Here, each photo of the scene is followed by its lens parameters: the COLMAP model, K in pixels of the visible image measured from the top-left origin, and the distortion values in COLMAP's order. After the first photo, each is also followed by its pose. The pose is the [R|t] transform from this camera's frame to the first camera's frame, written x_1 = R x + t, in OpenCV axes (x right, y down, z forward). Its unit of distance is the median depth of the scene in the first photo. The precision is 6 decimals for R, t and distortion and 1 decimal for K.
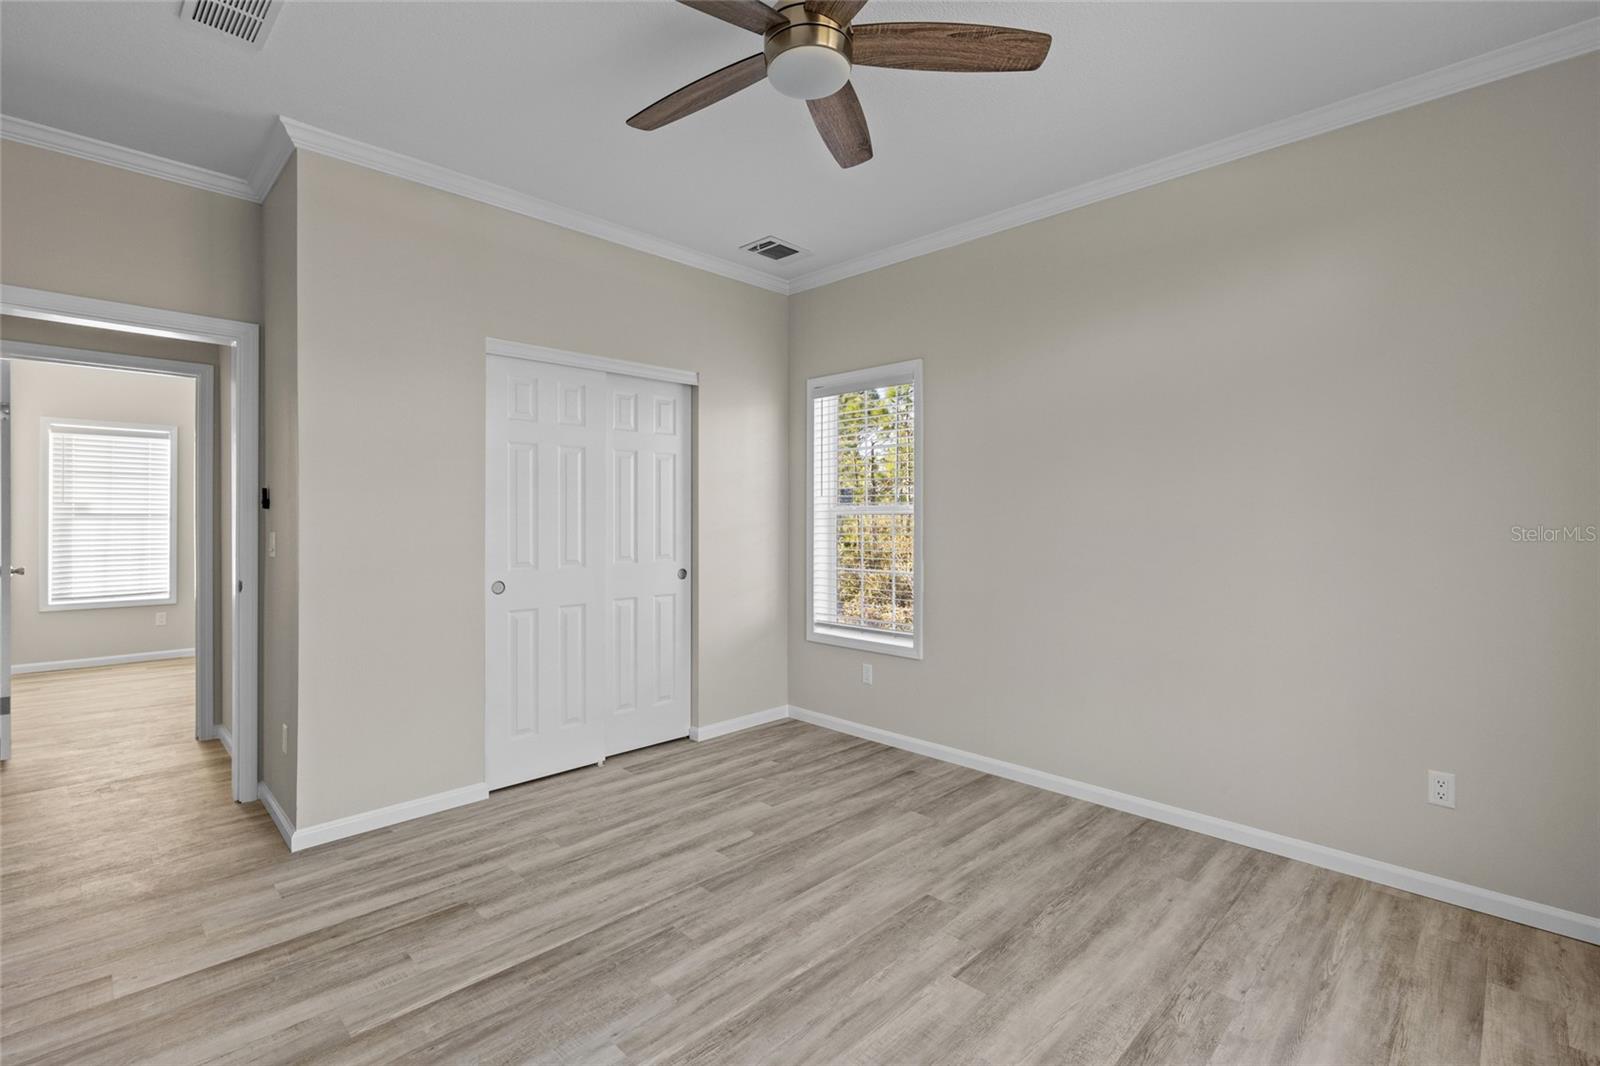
lens RADIAL K [[719.8, 0, 786.2], [0, 719.8, 519.5], [0, 0, 1]] dist [0.007286, -0.002339]
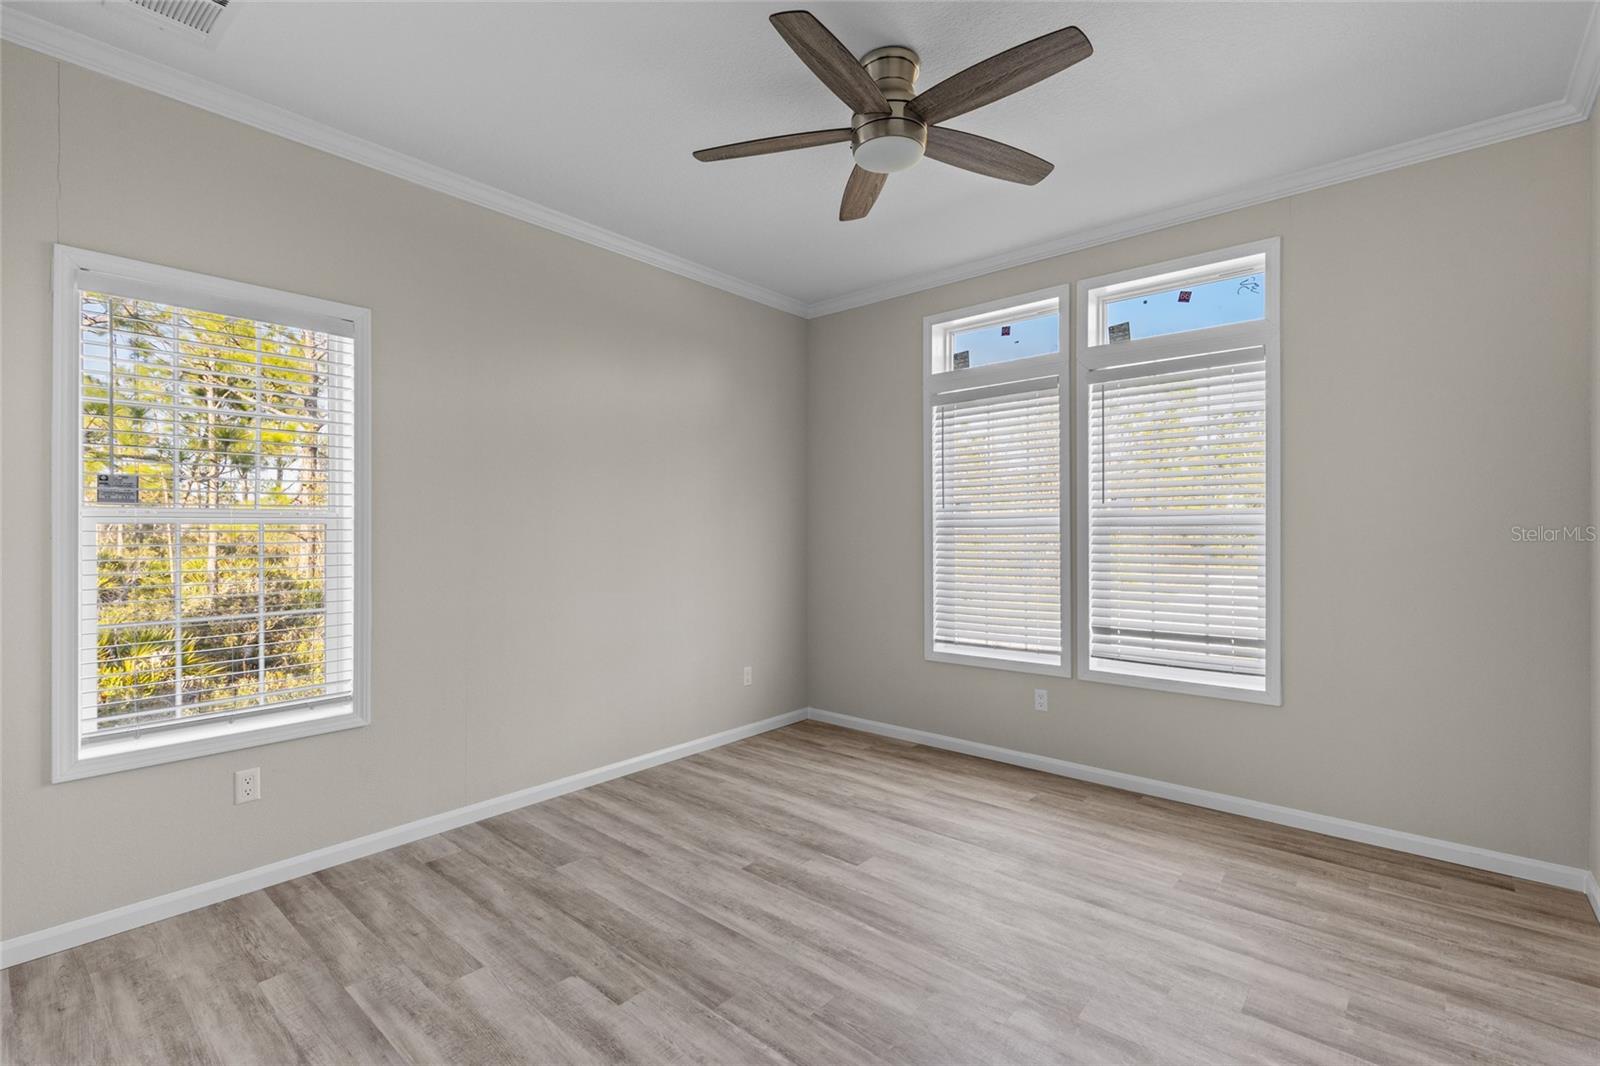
lens RADIAL K [[719.8, 0, 806.6], [0, 719.8, 527.9], [0, 0, 1]] dist [0.007286, -0.002339]
pose [[-0.083425, -0.000486, 0.996514, -0.744545], [0.001828, 0.999998, 0.000640, -0.004618], [-0.996512, 0.001875, -0.083424, 0.802517]]
